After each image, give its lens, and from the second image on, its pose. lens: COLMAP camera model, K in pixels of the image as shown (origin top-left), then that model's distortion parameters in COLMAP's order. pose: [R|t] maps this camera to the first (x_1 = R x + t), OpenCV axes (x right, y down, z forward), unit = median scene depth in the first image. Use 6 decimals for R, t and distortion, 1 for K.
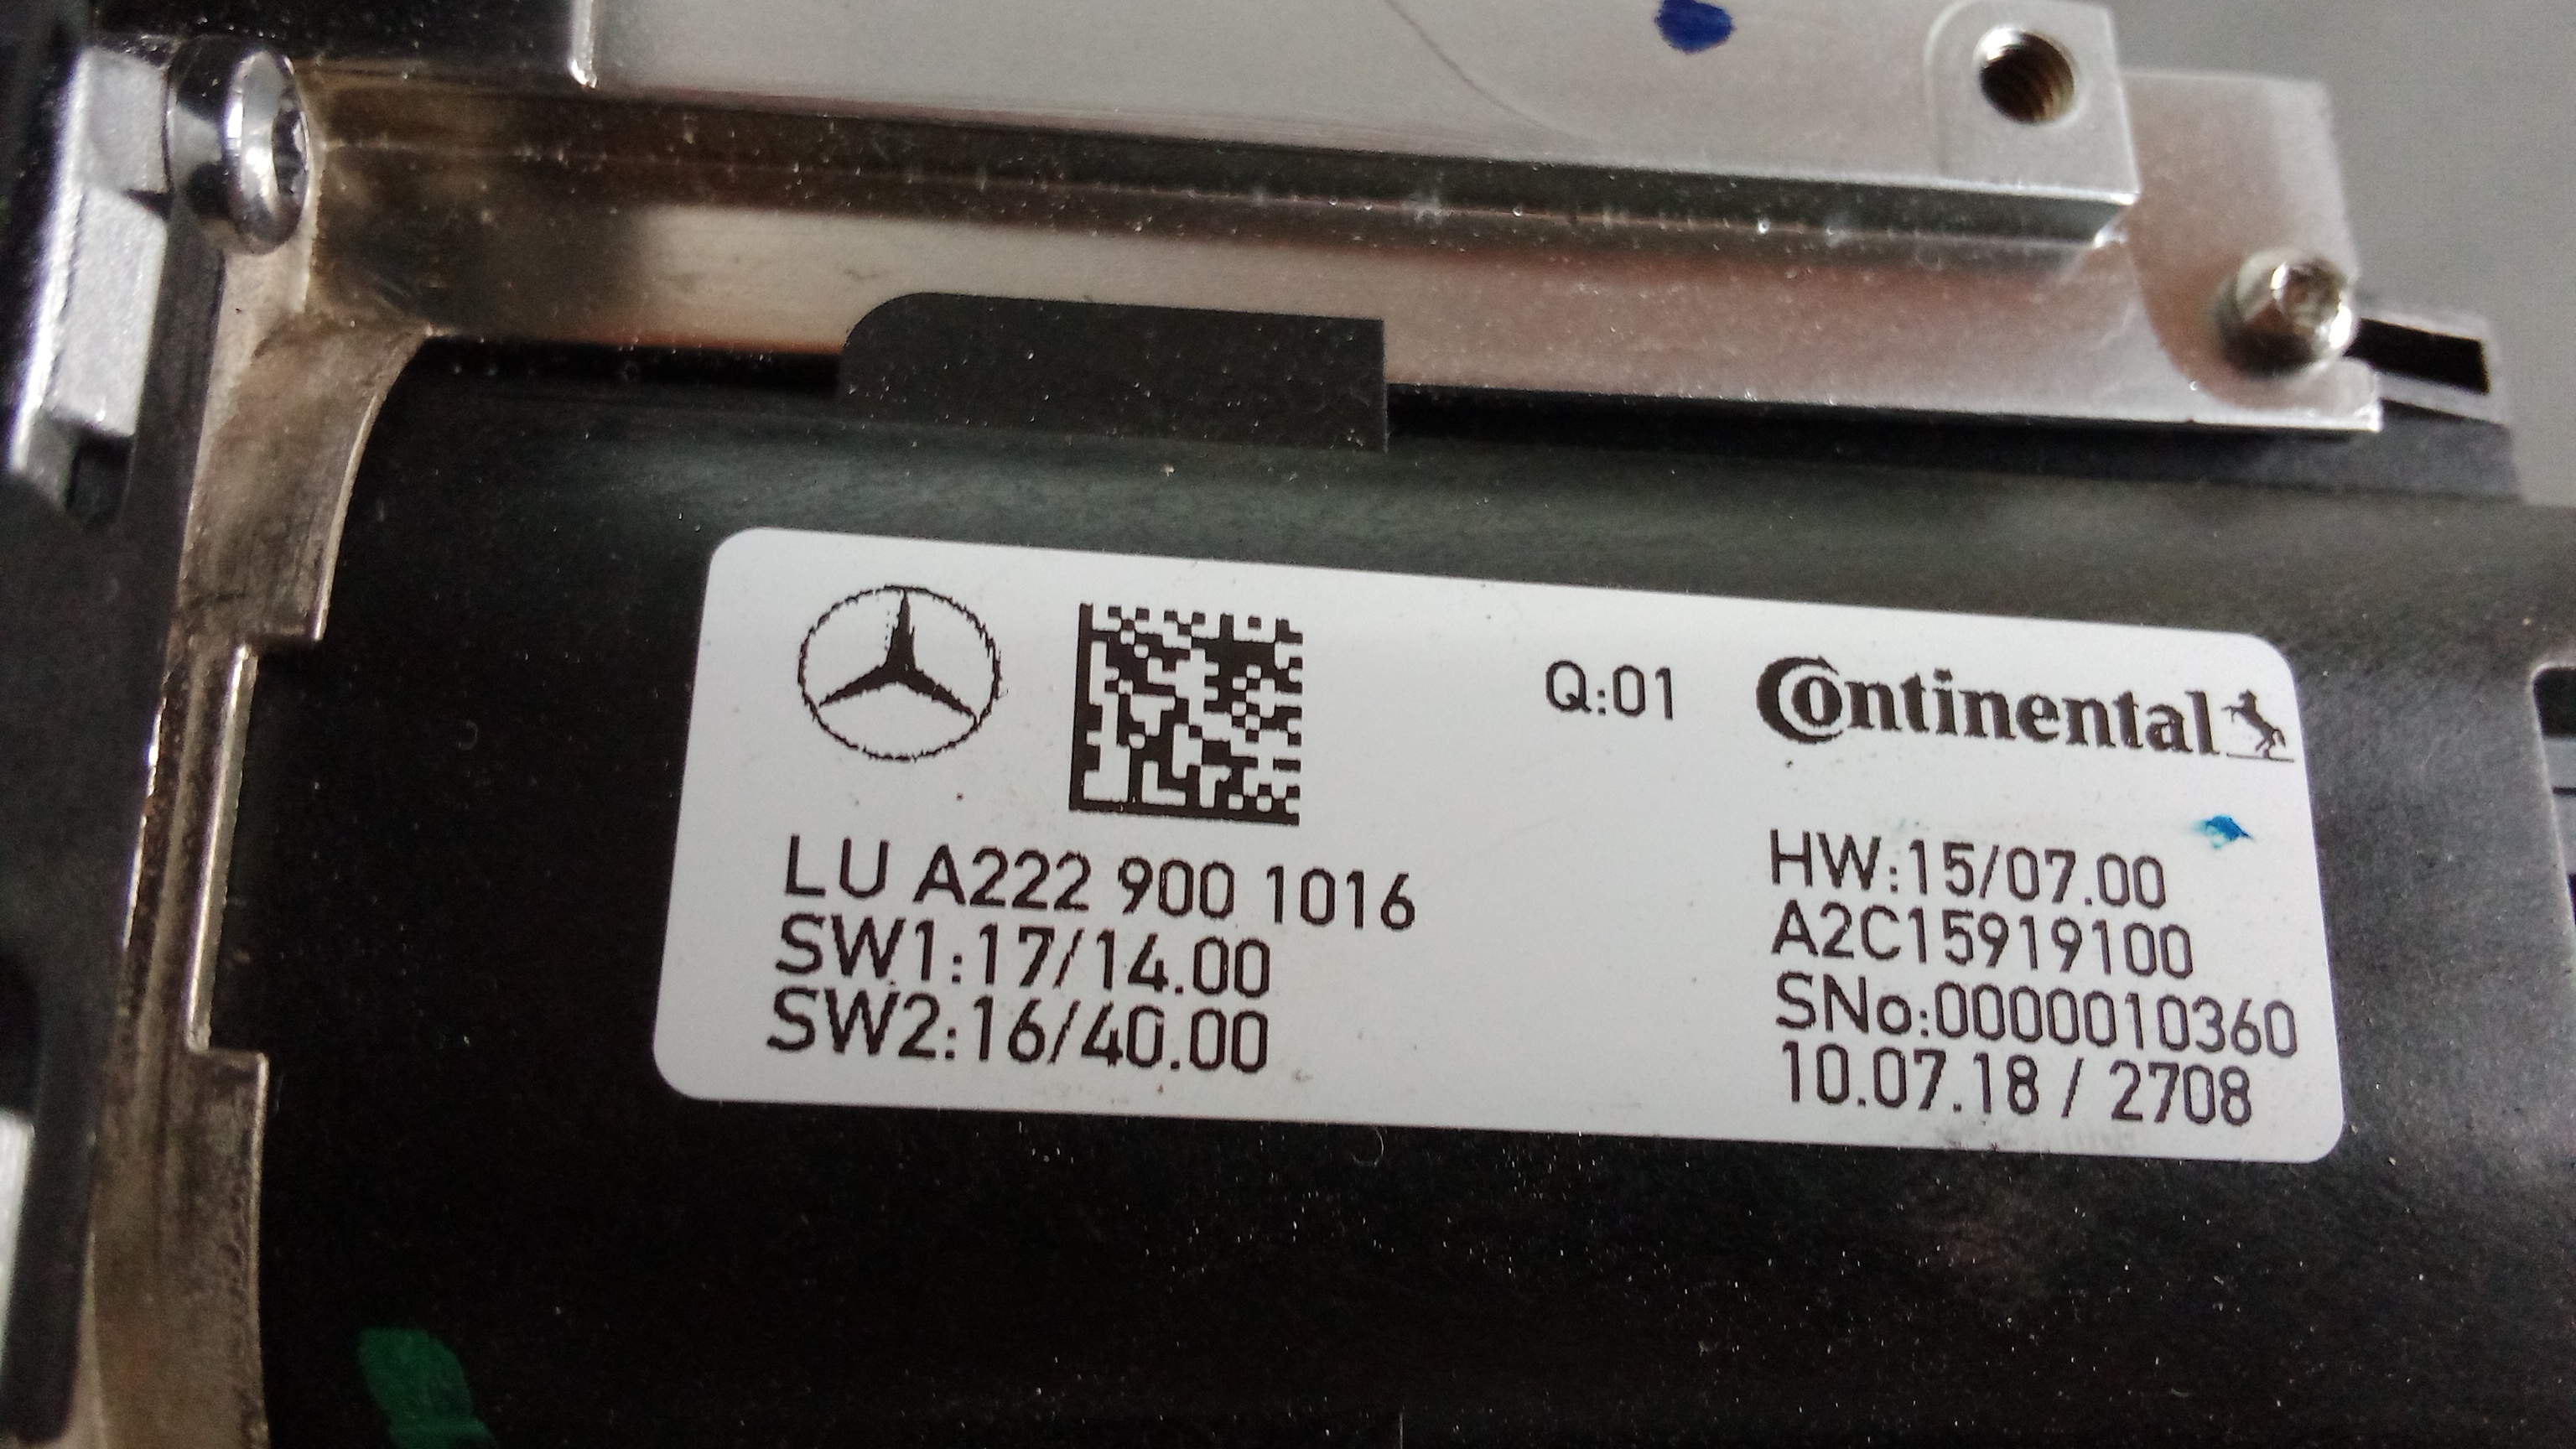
lens RADIAL K [[2193.8, 0, 1295.8], [0, 2193.8, 716.9], [0, 0, 1]] dist [0.010348, -0.000231]
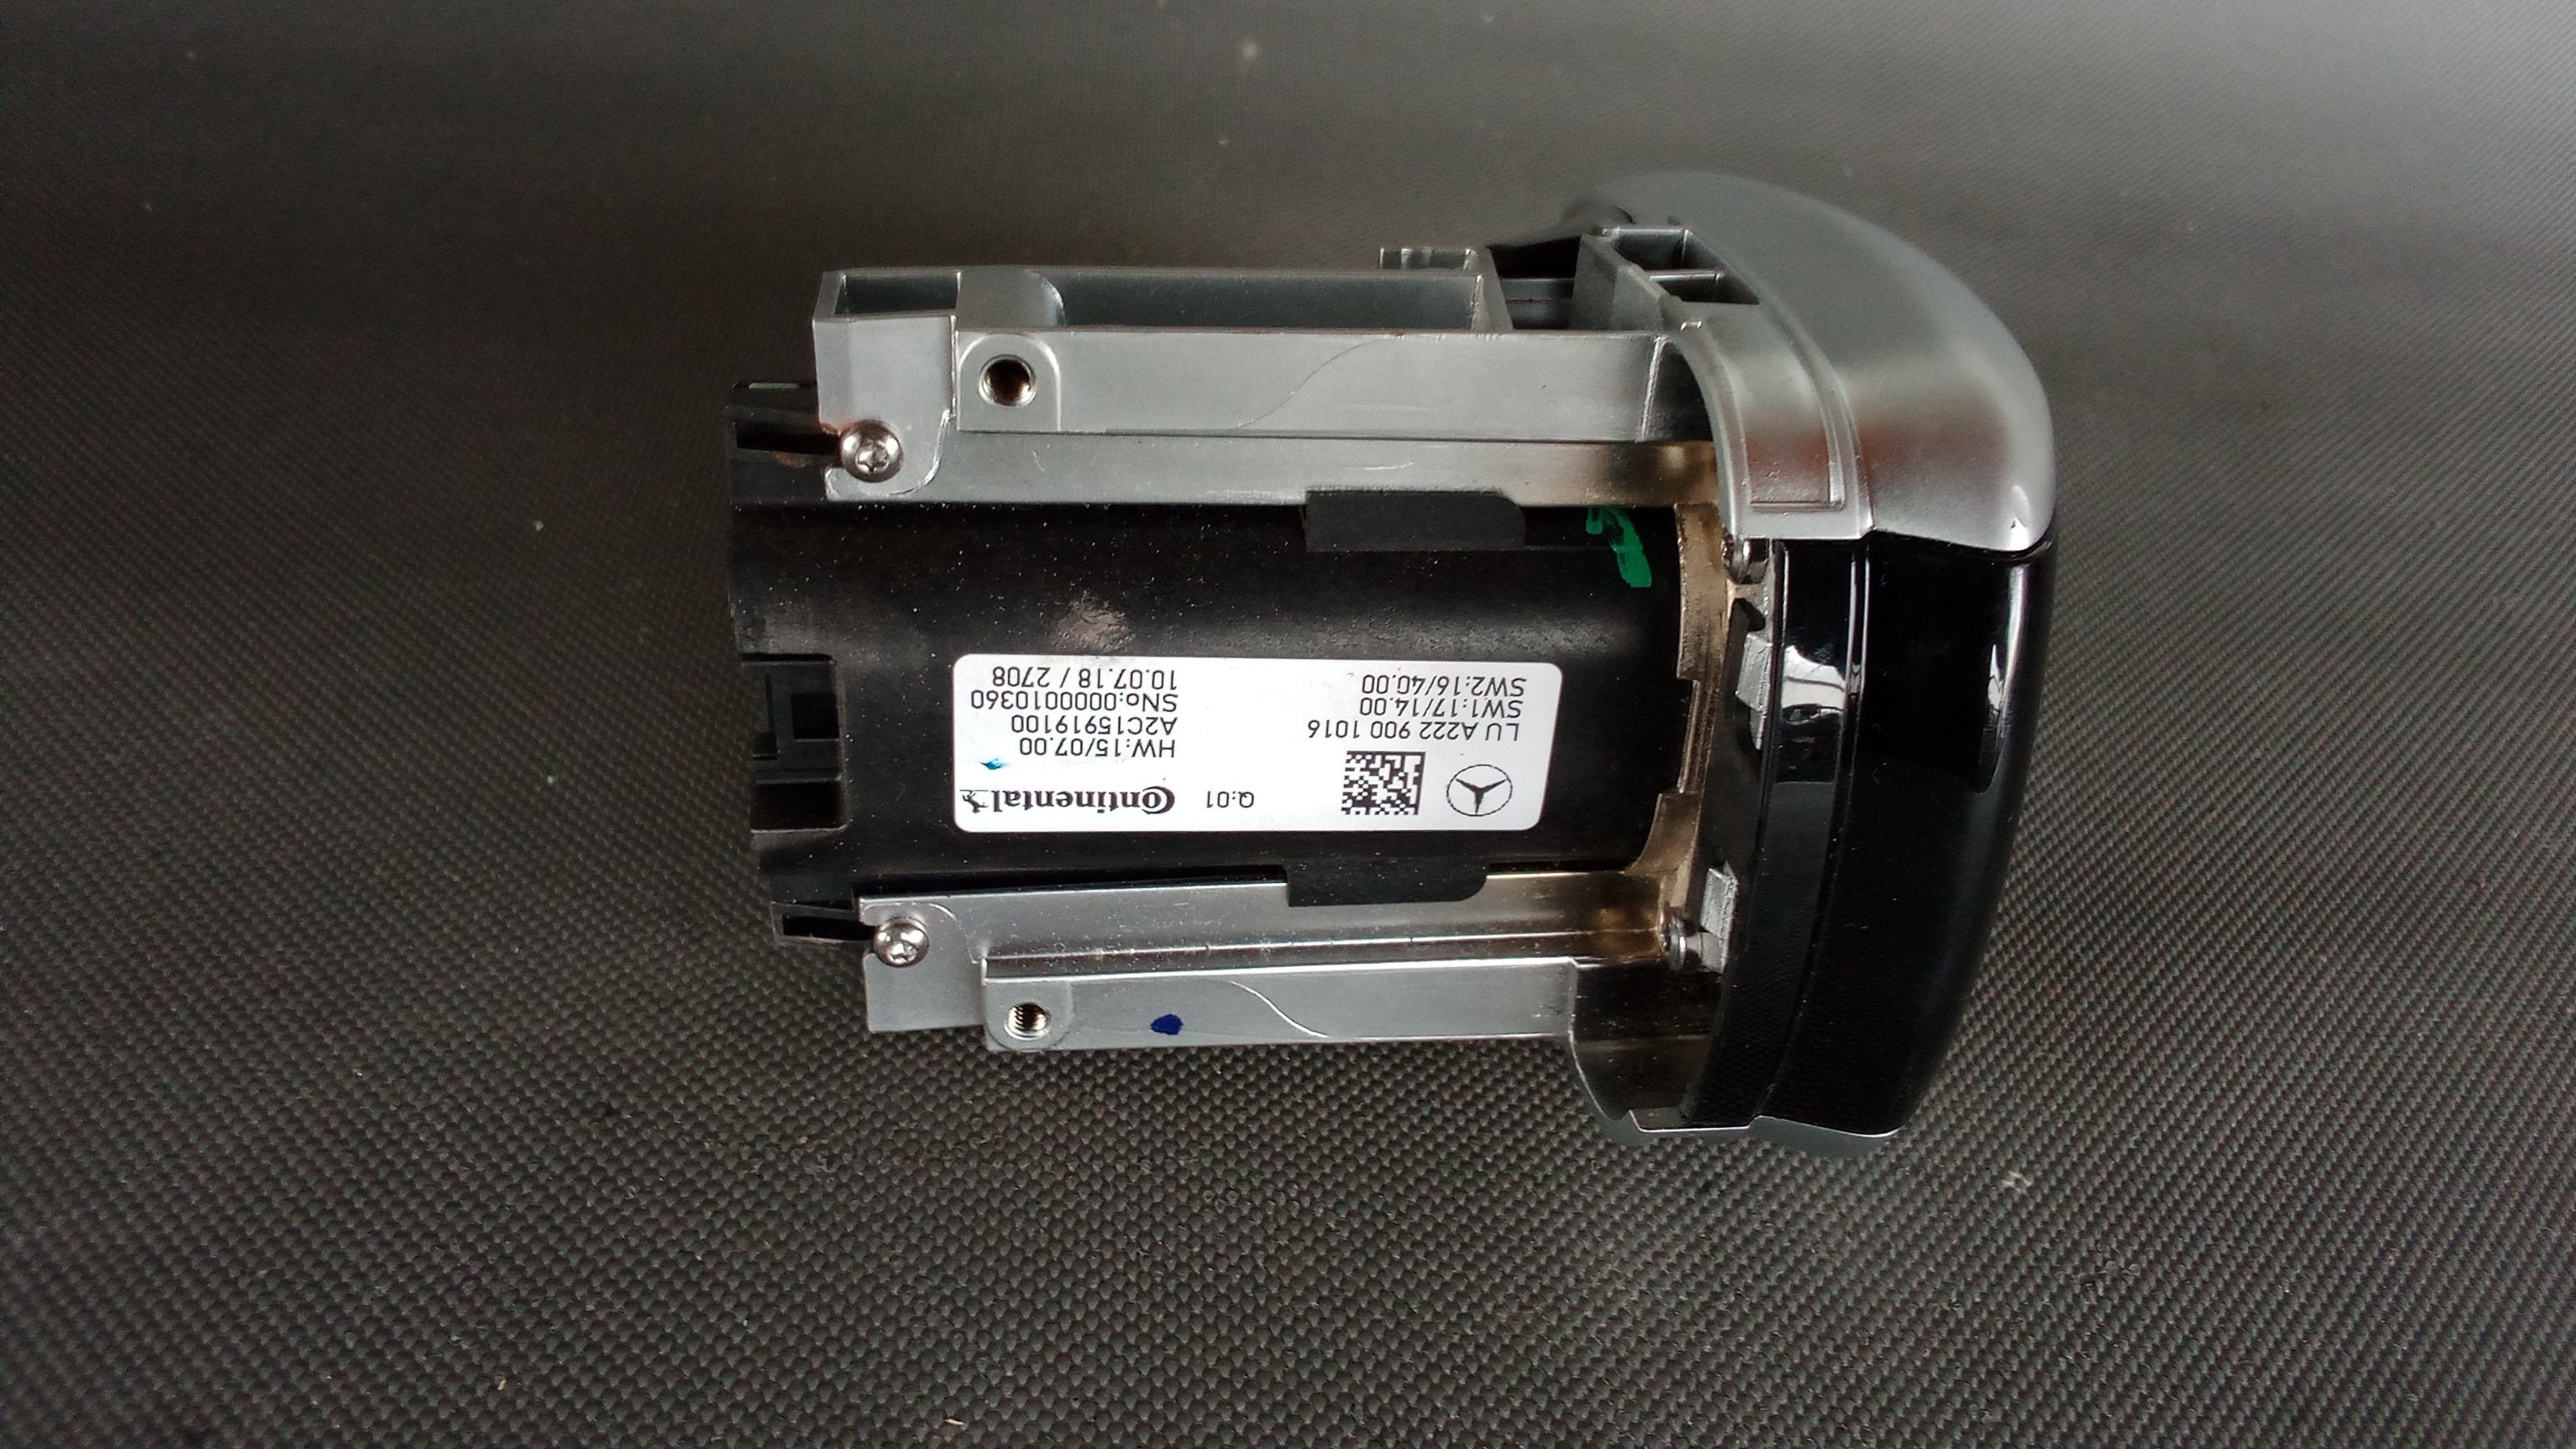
lens RADIAL K [[2193.8, 0, 1291.8], [0, 2193.8, 720.8], [0, 0, 1]] dist [0.010348, -0.000231]
pose [[-0.964044, 0.089504, -0.250217, 0.769382], [-0.030462, -0.972587, -0.230536, 0.736110], [-0.263992, -0.214625, 0.940343, -1.639238]]
